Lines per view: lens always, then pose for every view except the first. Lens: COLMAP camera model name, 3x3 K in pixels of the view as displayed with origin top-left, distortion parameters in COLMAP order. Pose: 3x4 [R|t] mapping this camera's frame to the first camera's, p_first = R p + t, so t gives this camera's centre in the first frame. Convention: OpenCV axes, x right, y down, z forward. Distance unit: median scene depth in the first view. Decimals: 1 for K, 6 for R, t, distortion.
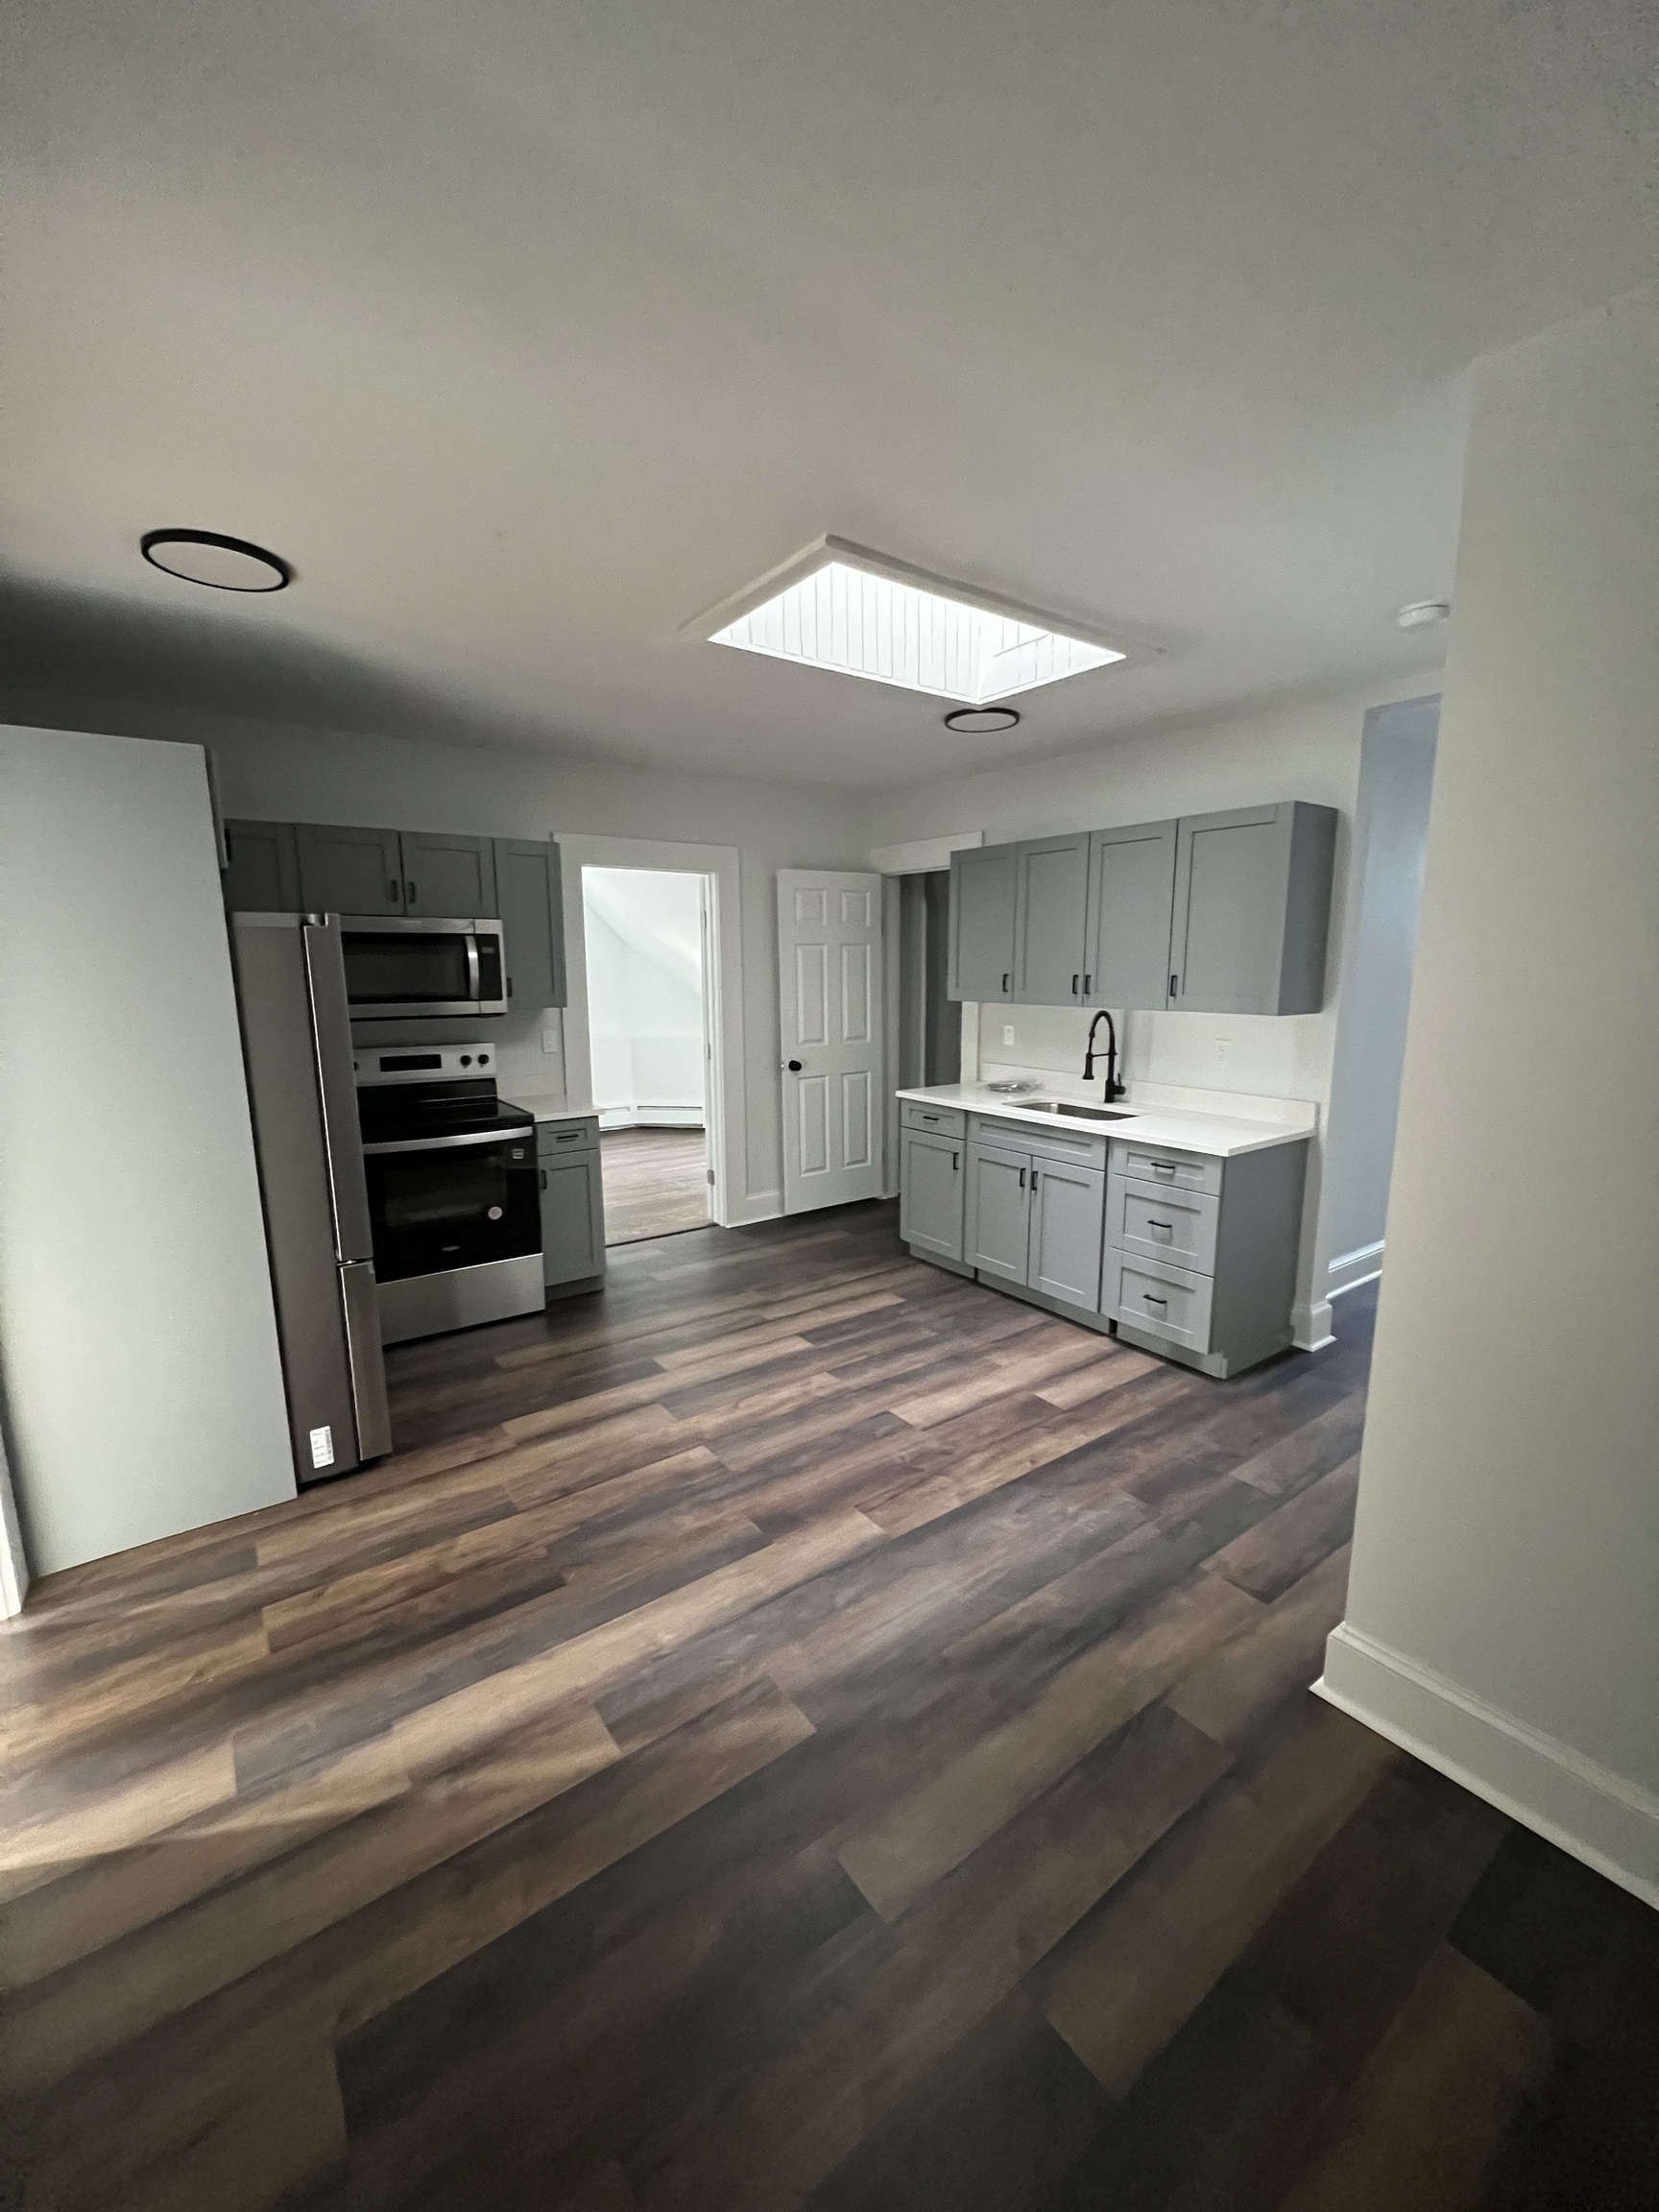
lens RADIAL K [[883.3, 0, 826.2], [0, 883.3, 1110.7], [0, 0, 1]] dist [-0.001388, -0.000129]
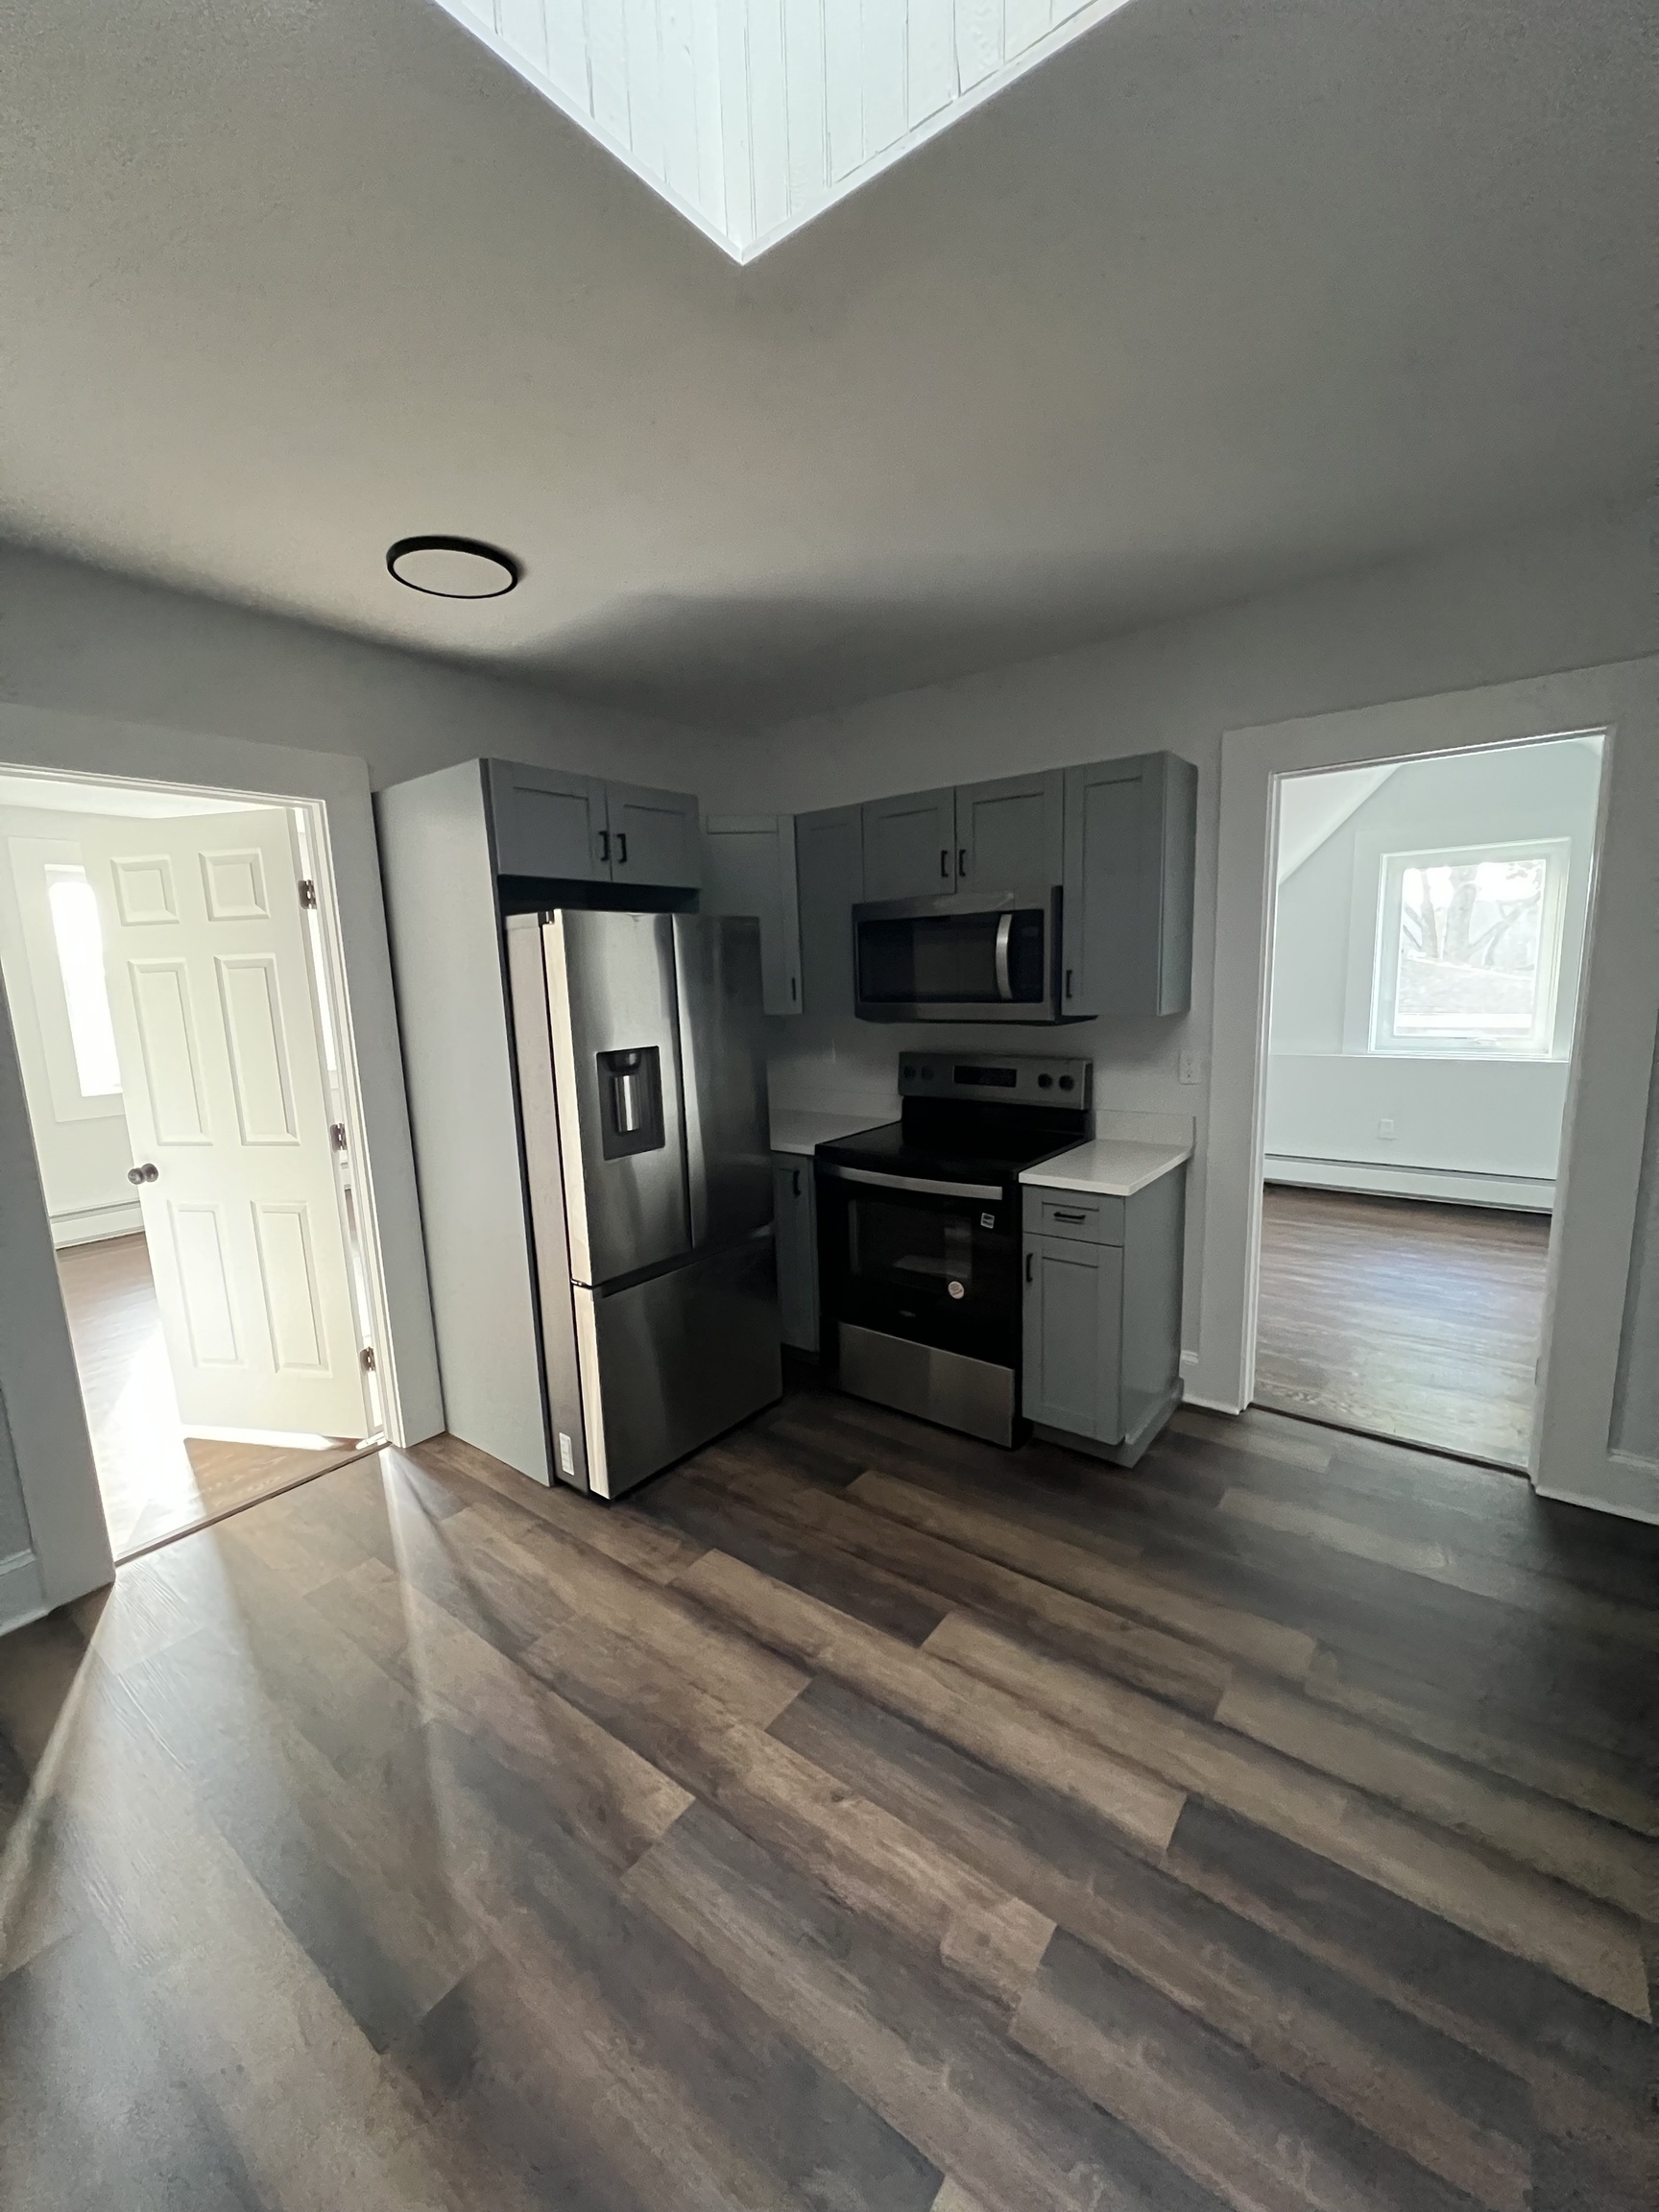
lens RADIAL K [[883.3, 0, 826.2], [0, 883.3, 1110.7], [0, 0, 1]] dist [-0.001388, -0.000129]
pose [[0.284012, 0.148848, -0.947197, 0.380162], [-0.126389, 0.985068, 0.116902, -0.145928], [0.950454, 0.086514, 0.298584, 0.917334]]
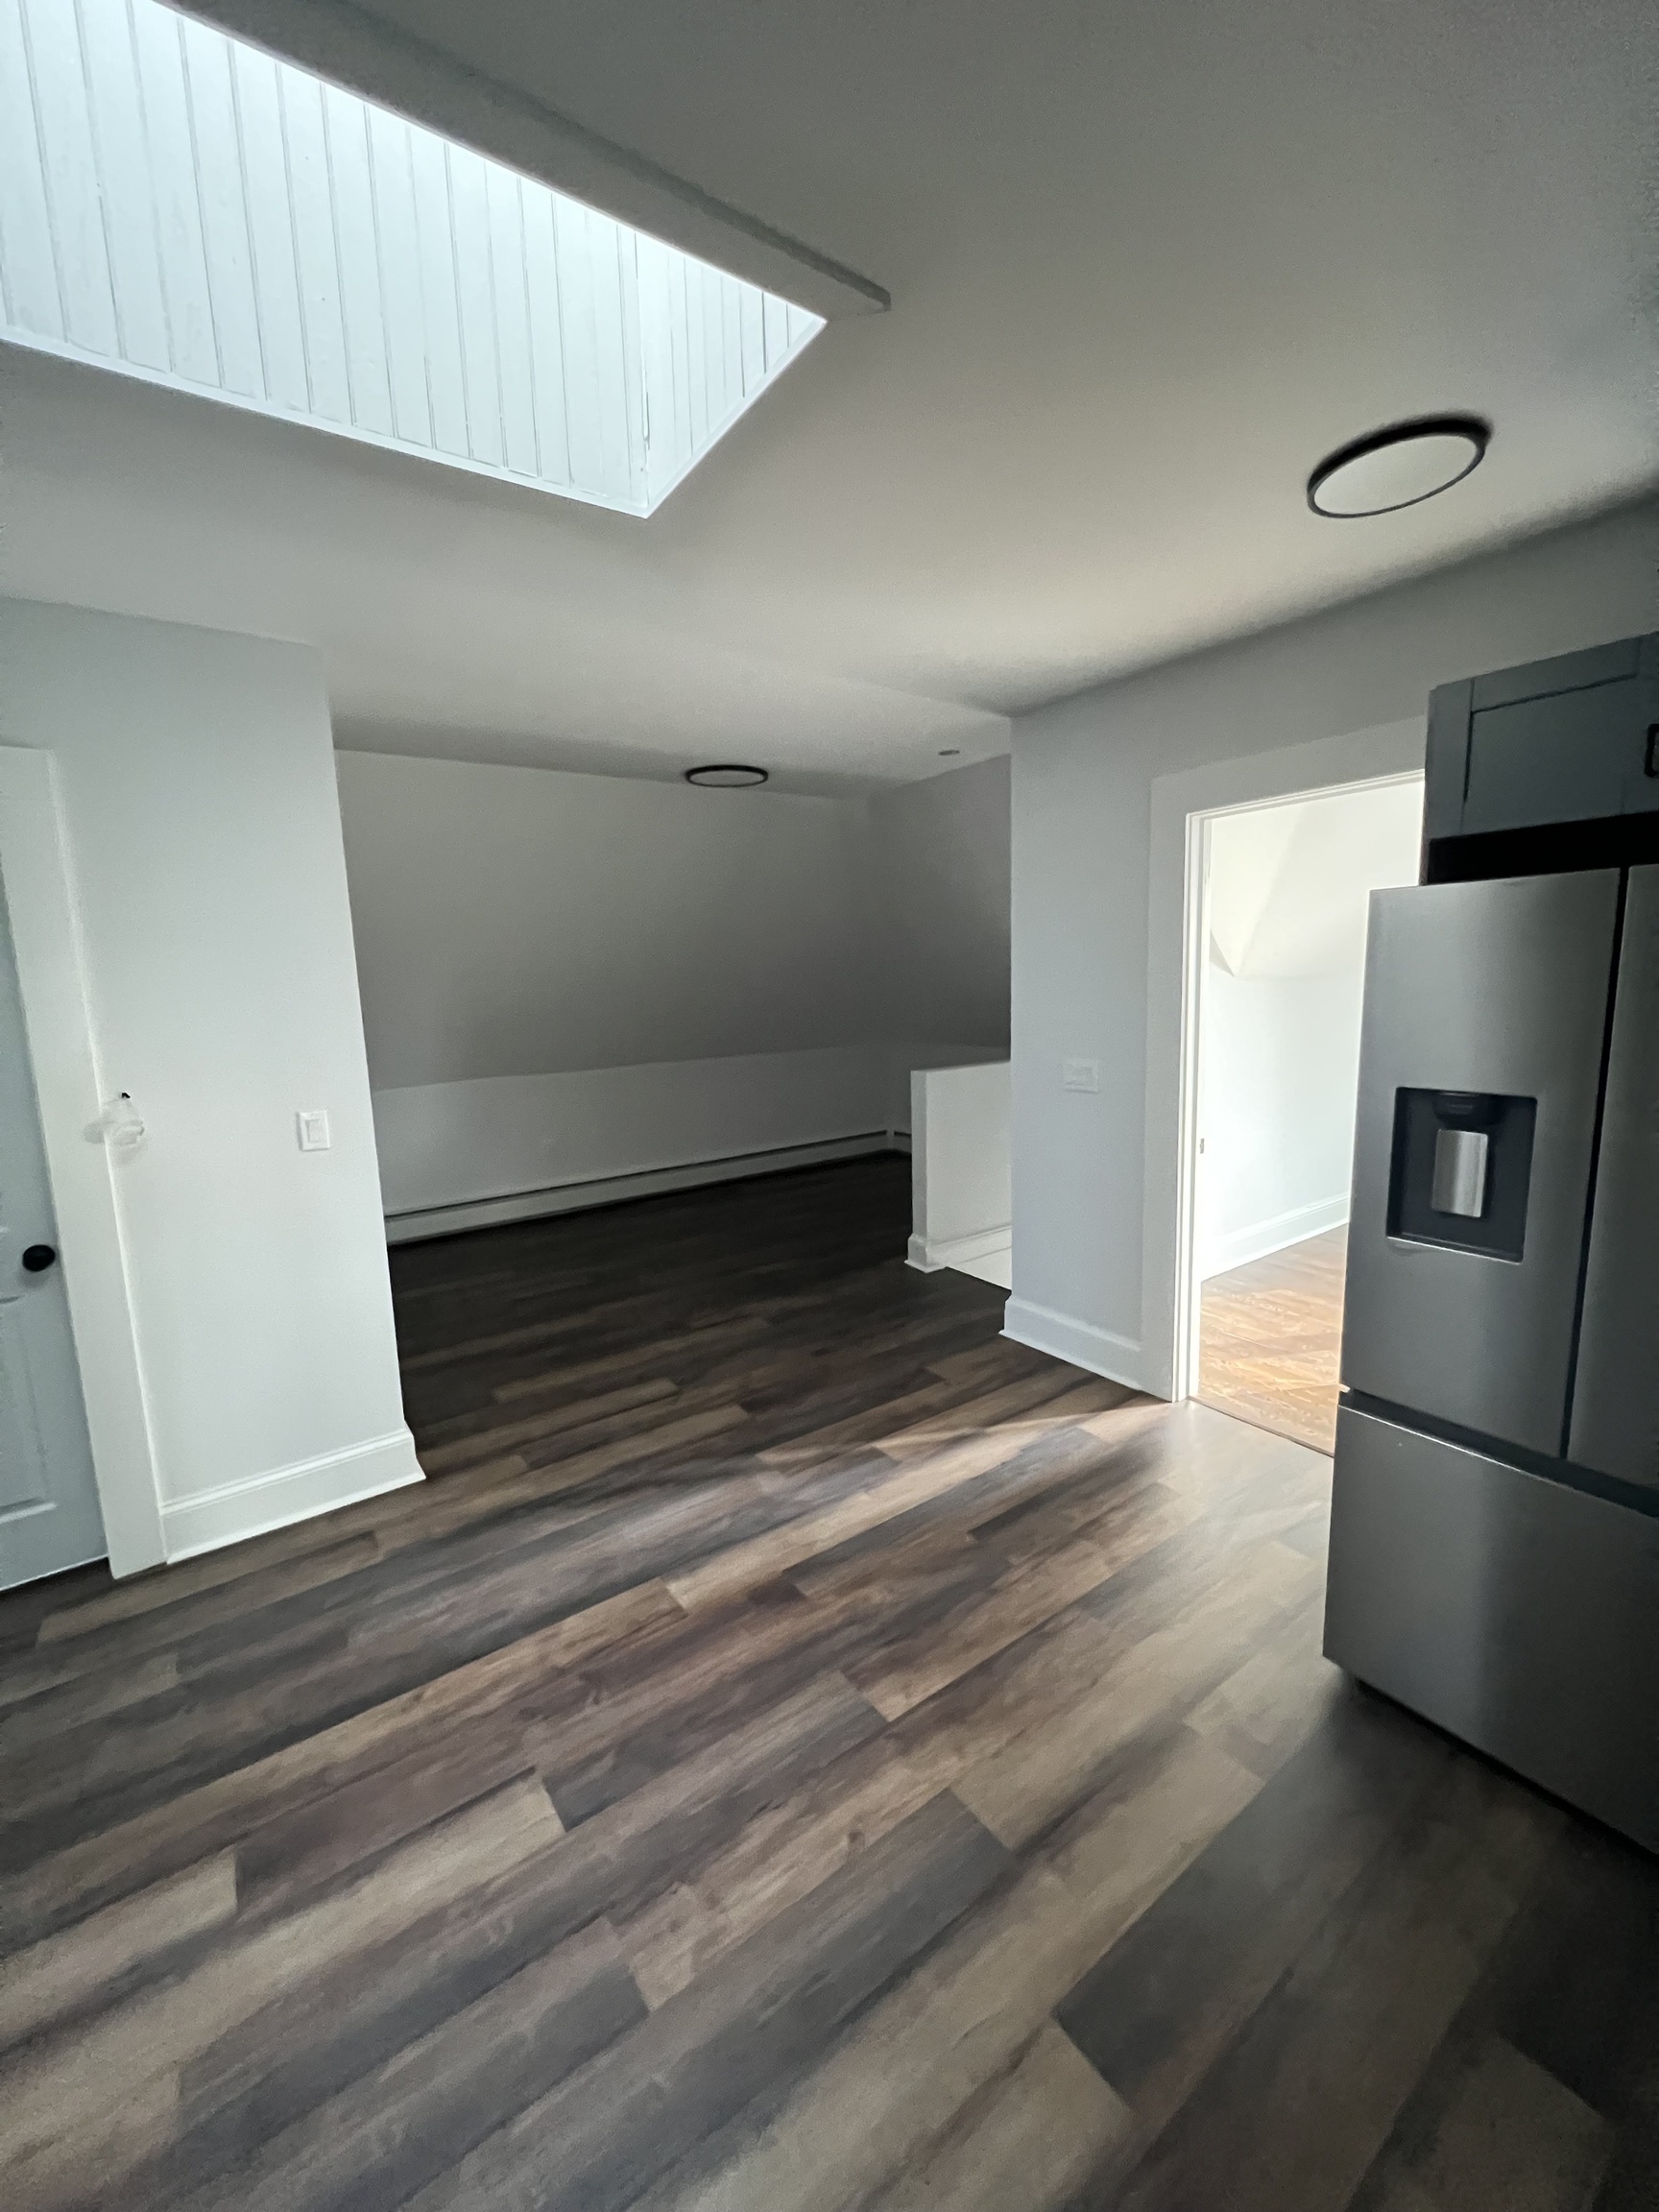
lens RADIAL K [[883.3, 0, 826.2], [0, 883.3, 1110.7], [0, 0, 1]] dist [-0.001388, -0.000129]
pose [[-0.999239, 0.035195, 0.016842, -0.125941], [0.038685, 0.949898, 0.310157, -0.264164], [-0.005082, 0.310572, -0.950536, 1.556099]]
